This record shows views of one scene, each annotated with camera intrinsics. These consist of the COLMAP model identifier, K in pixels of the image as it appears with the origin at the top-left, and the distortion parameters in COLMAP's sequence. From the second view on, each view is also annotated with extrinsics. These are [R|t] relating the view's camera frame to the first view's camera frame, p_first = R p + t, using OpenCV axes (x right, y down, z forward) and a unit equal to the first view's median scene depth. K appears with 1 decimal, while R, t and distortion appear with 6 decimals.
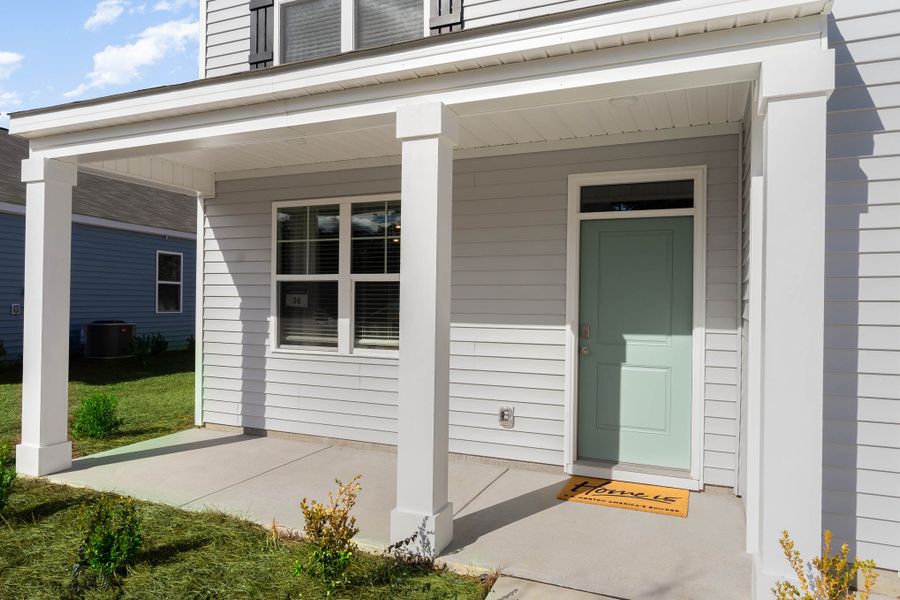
lens RADIAL K [[591.3, 0, 450.0], [0, 591.3, 300.0], [0, 0, 1]] dist [0.031057, -0.000077]
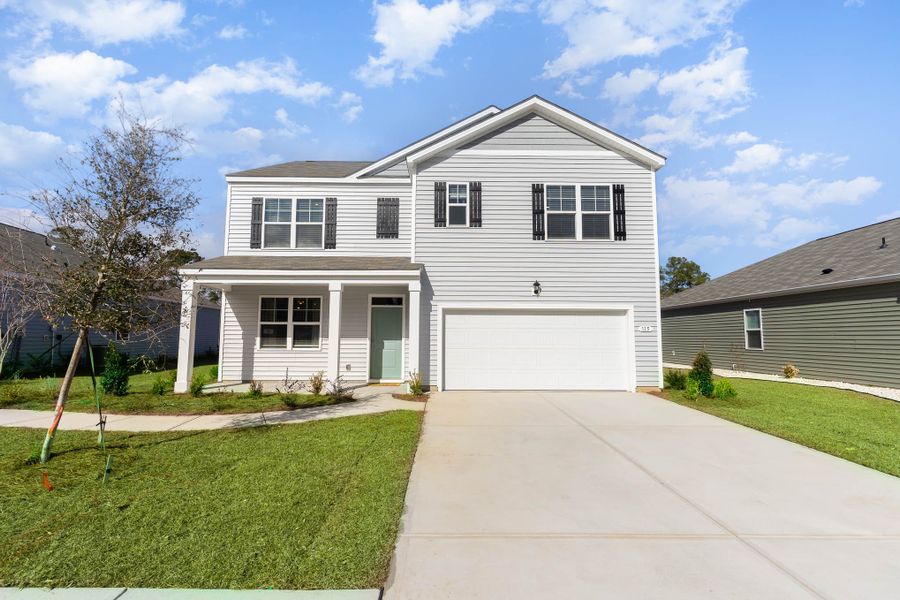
lens RADIAL K [[427.6, 0, 450.0], [0, 427.6, 300.0], [0, 0, 1]] dist [-0.002196, -0.000113]
pose [[0.911506, 0.029344, 0.410239, -0.352203], [0.004715, 0.996640, -0.081766, 0.024766], [-0.411260, 0.076465, 0.908305, -1.318572]]
